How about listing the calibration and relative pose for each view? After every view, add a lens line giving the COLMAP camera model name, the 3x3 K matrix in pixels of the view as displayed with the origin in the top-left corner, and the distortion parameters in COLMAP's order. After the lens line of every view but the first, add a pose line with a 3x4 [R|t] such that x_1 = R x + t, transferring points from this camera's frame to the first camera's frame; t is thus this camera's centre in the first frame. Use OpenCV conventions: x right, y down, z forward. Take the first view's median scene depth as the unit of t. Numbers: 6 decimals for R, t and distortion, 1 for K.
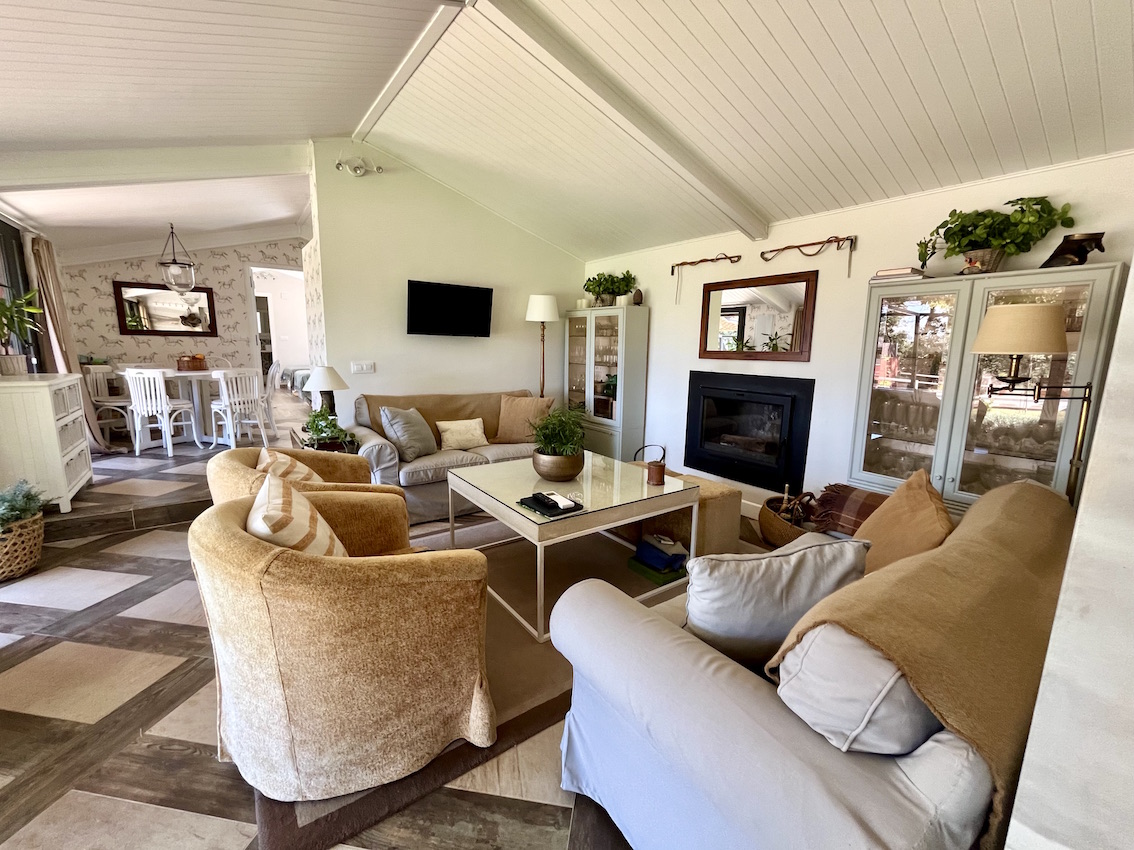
lens RADIAL K [[463.1, 0, 568.6], [0, 463.1, 419.7], [0, 0, 1]] dist [-0.003488, -0.000301]
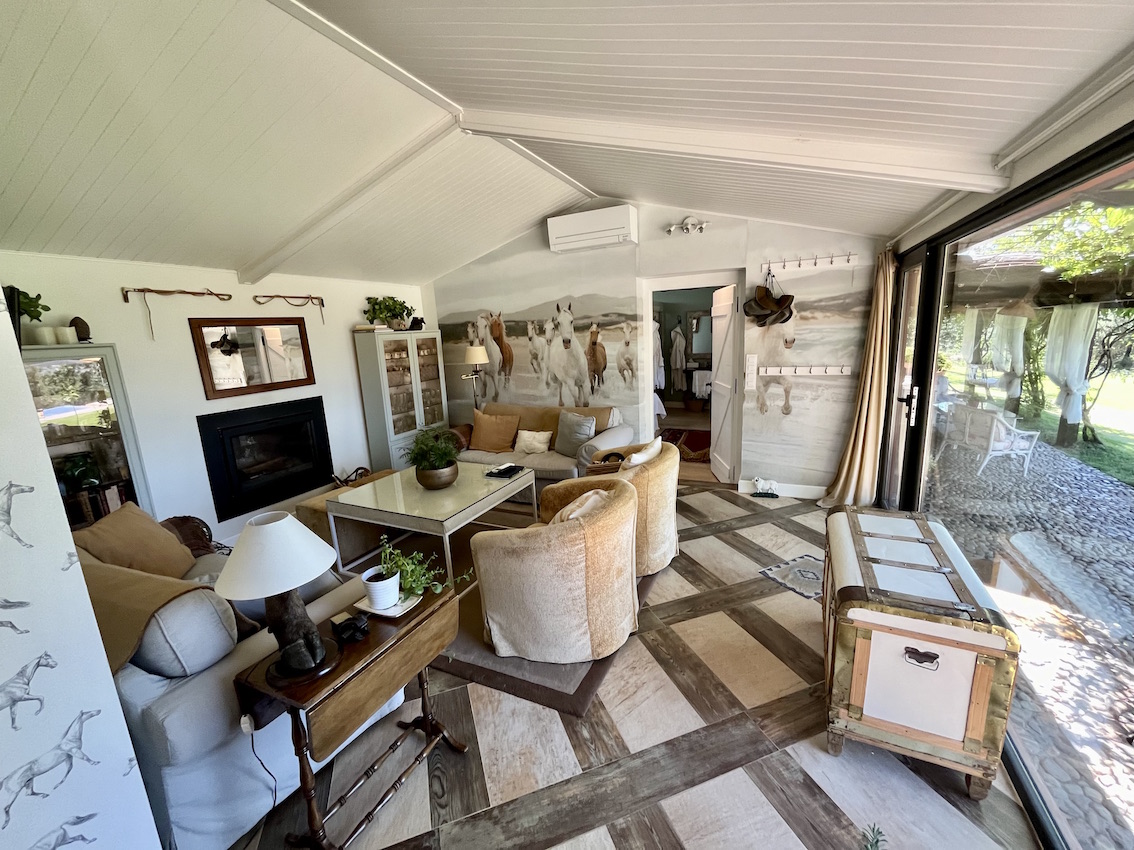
lens RADIAL K [[463.1, 0, 566.4], [0, 463.1, 428.5], [0, 0, 1]] dist [-0.003488, -0.000301]
pose [[-0.463379, -0.172092, 0.869290, -0.973841], [0.189599, 0.938993, 0.286958, -0.241438], [-0.865640, 0.297787, -0.402480, 0.903927]]
